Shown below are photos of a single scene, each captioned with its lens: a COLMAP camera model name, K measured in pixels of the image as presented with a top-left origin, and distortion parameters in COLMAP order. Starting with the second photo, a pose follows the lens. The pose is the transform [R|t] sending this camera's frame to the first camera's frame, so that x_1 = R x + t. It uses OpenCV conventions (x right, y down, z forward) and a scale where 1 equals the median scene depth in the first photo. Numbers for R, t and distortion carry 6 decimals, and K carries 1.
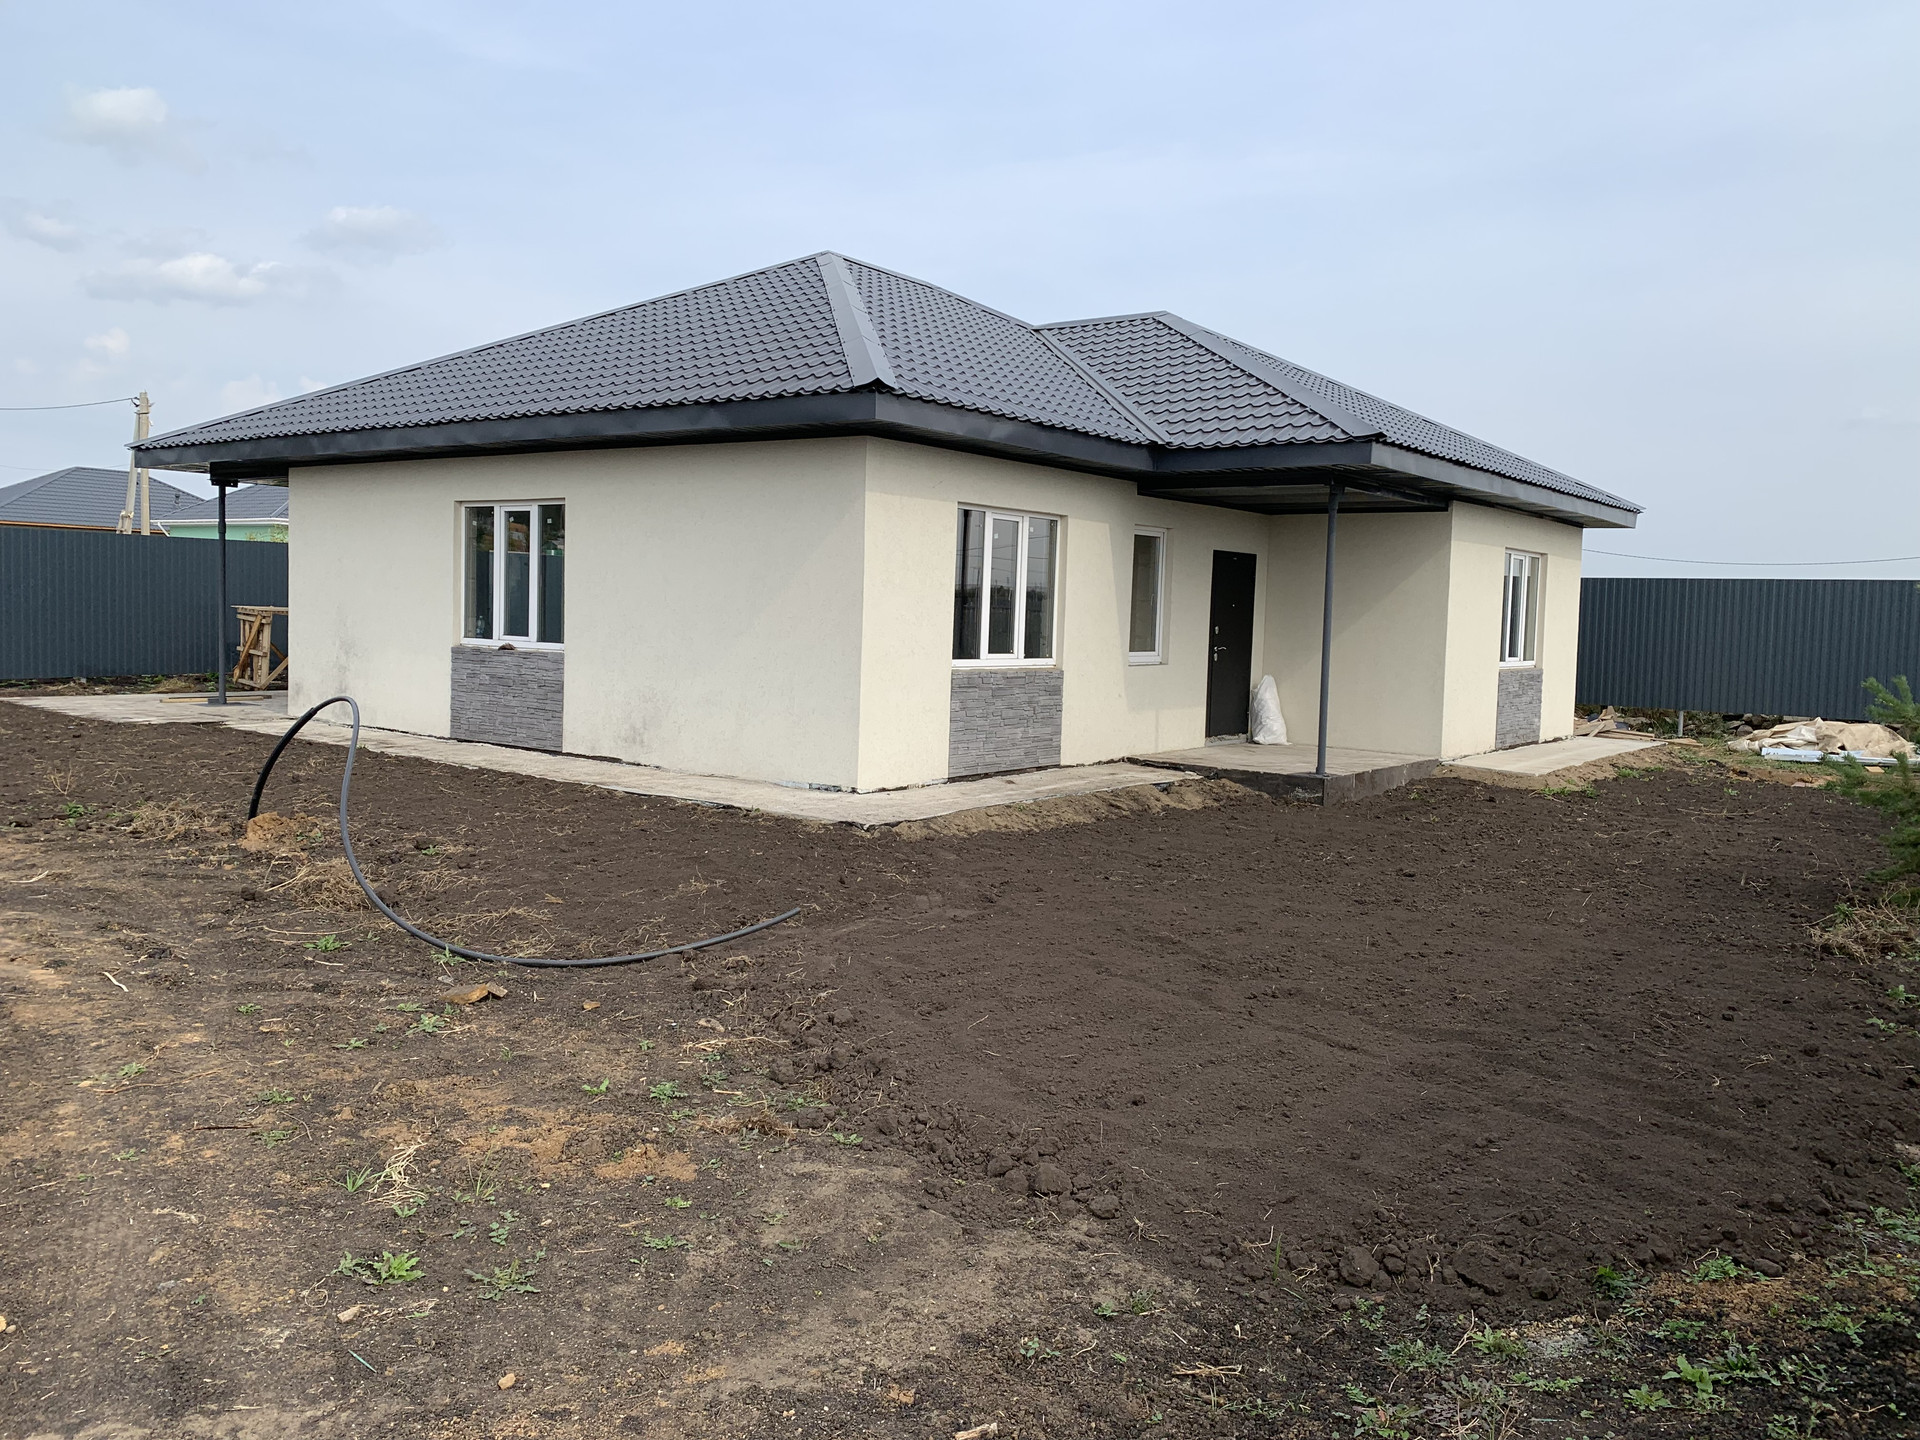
lens RADIAL K [[1472.5, 0, 949.6], [0, 1472.5, 711.6], [0, 0, 1]] dist [0.049109, -0.049369]
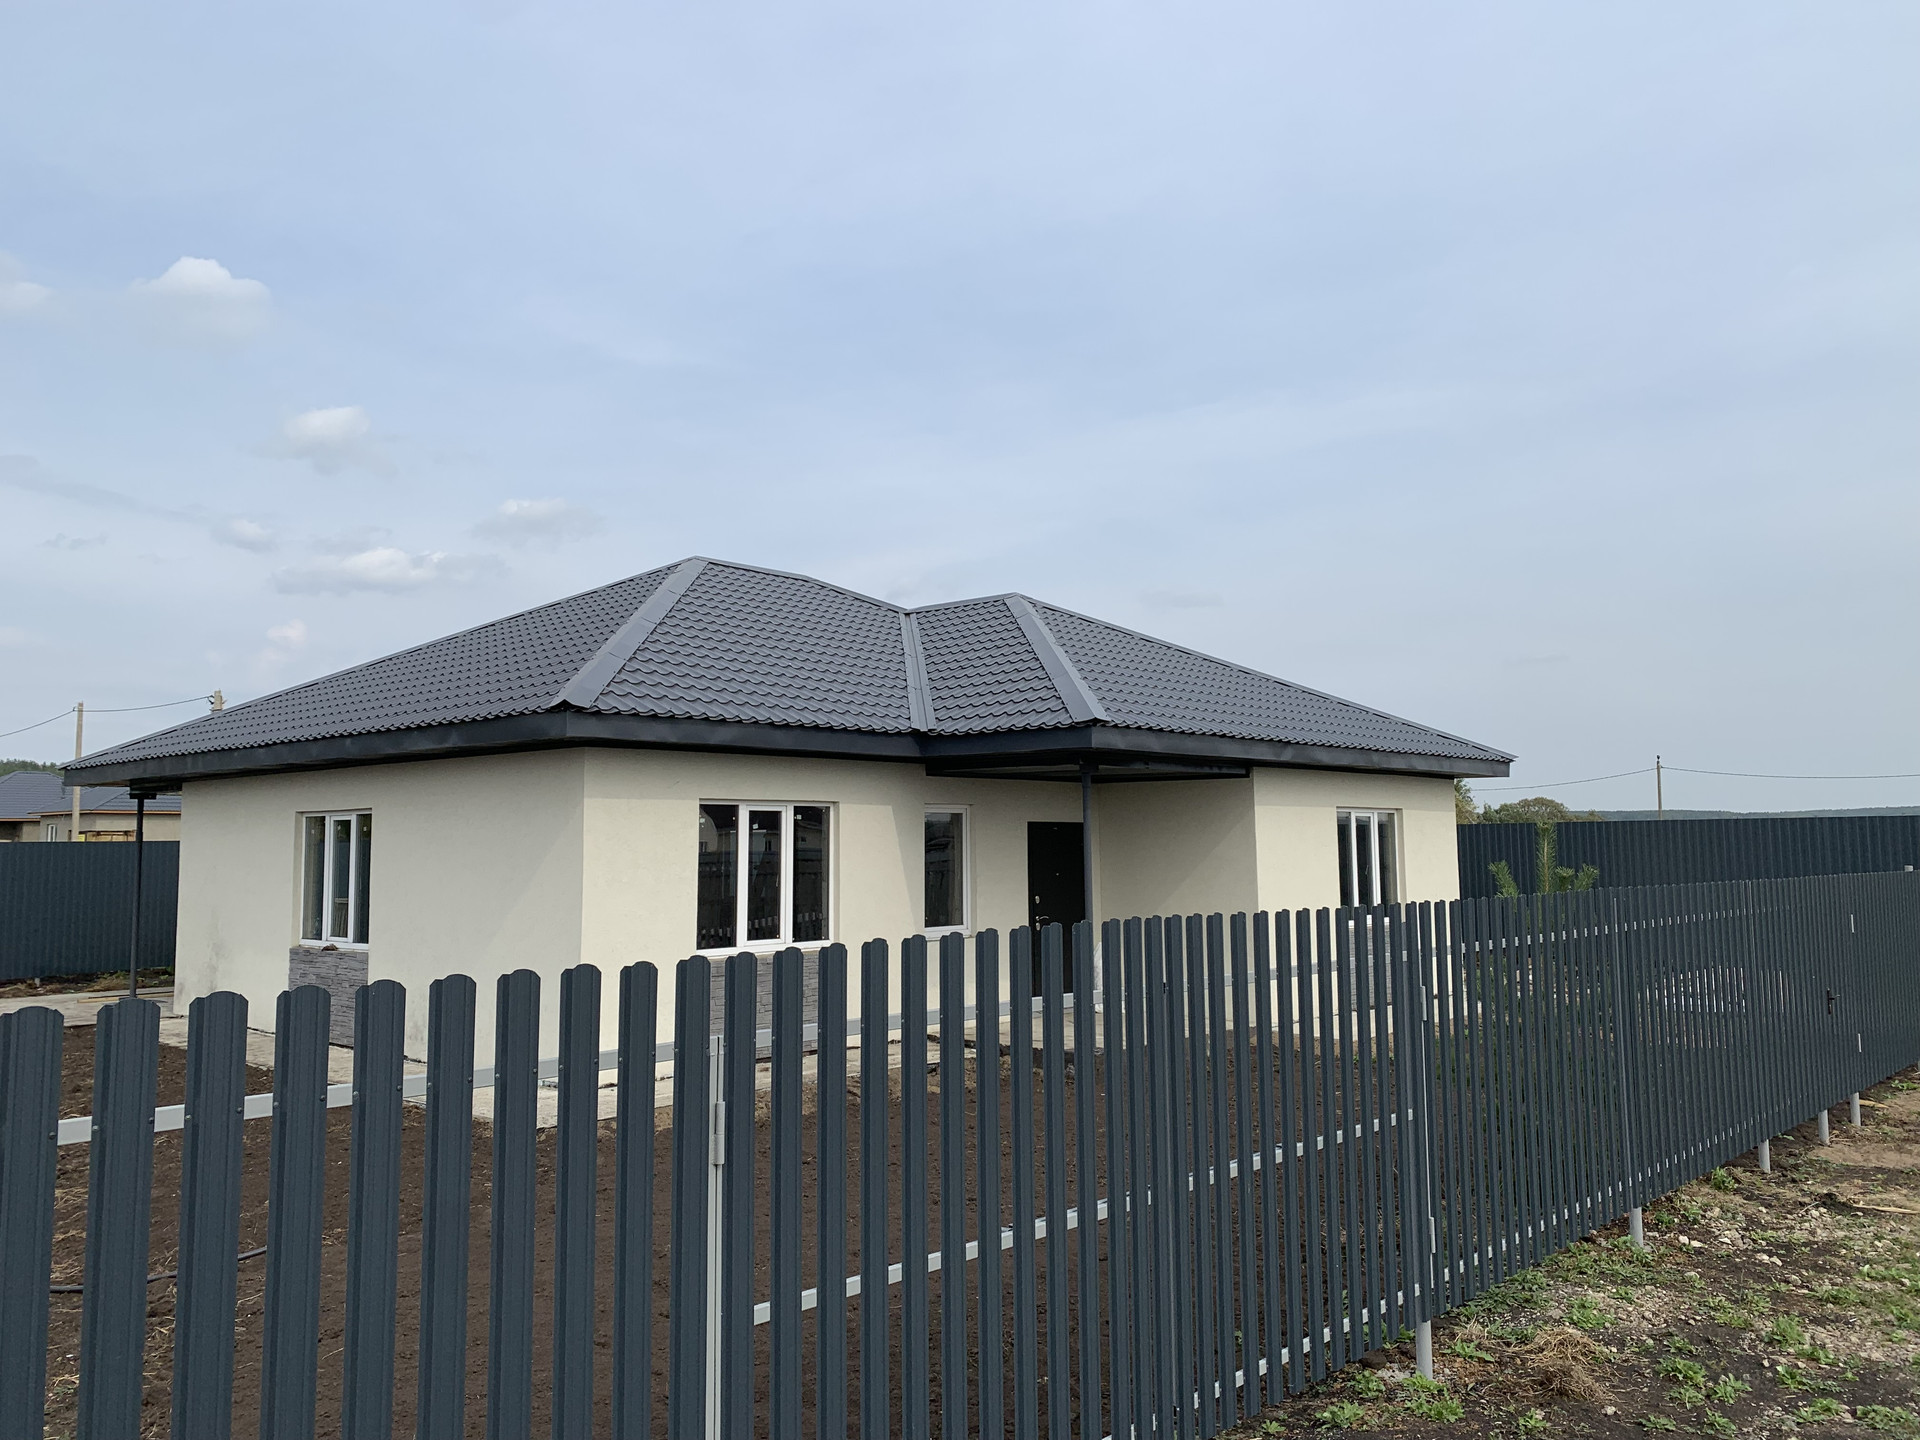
lens RADIAL K [[1472.5, 0, 950.4], [0, 1472.5, 715.4], [0, 0, 1]] dist [0.049109, -0.049369]
pose [[0.995683, -0.046958, -0.080066, 0.238498], [0.033615, 0.986459, -0.160524, -0.022330], [0.086520, 0.157140, 0.983779, -0.034590]]
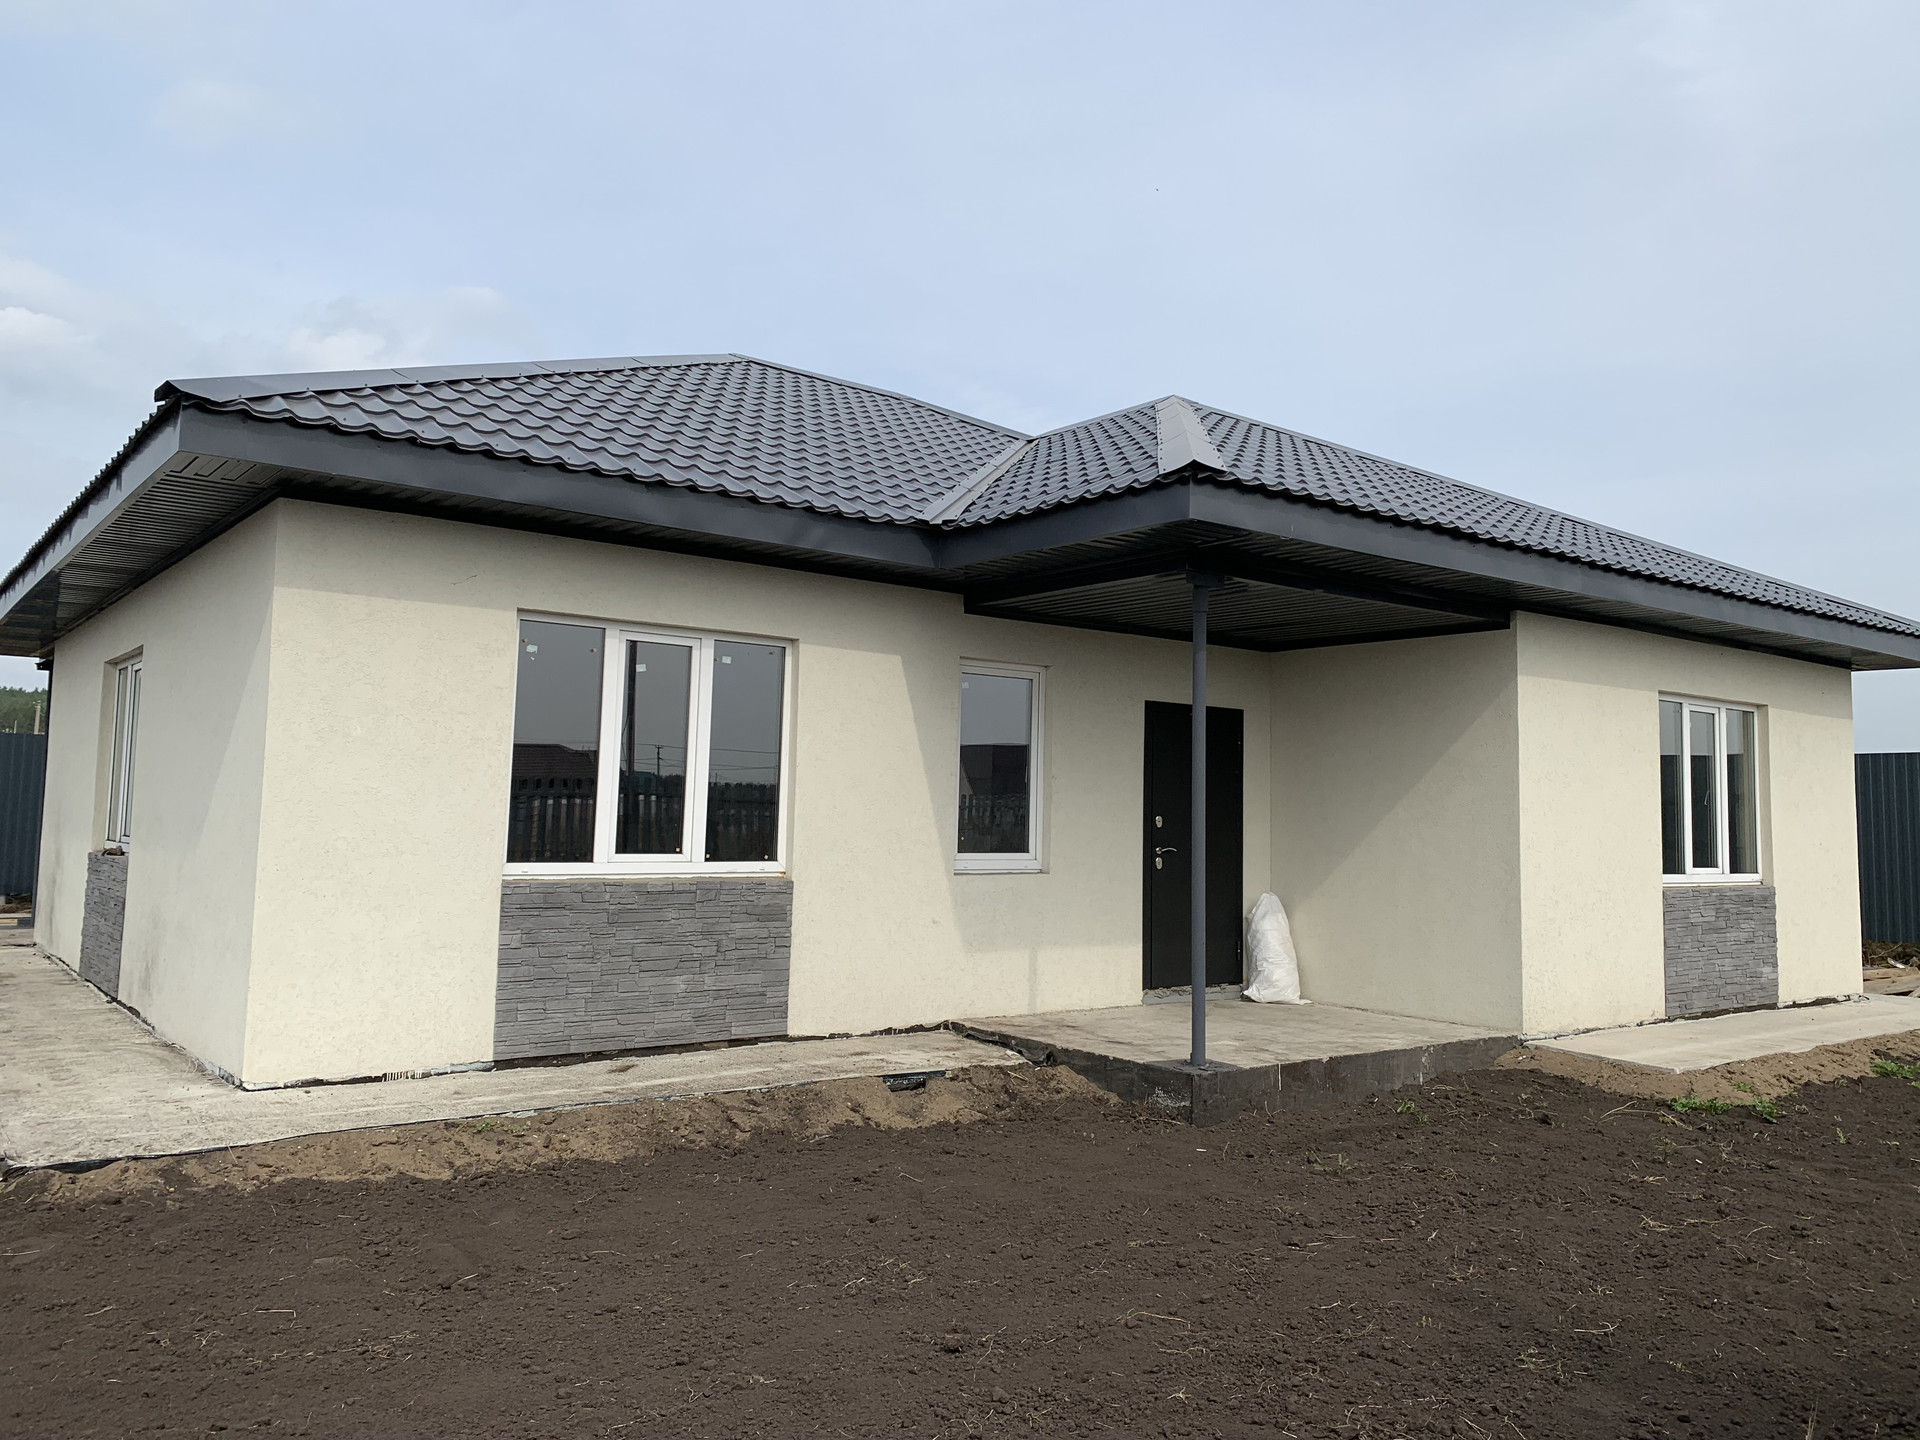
lens RADIAL K [[1472.5, 0, 978.8], [0, 1472.5, 695.6], [0, 0, 1]] dist [0.049109, -0.049369]
pose [[0.968393, -0.031681, -0.247408, 0.305327], [-0.008620, 0.987057, -0.160136, -0.006162], [0.249280, 0.157207, 0.955586, 0.394474]]
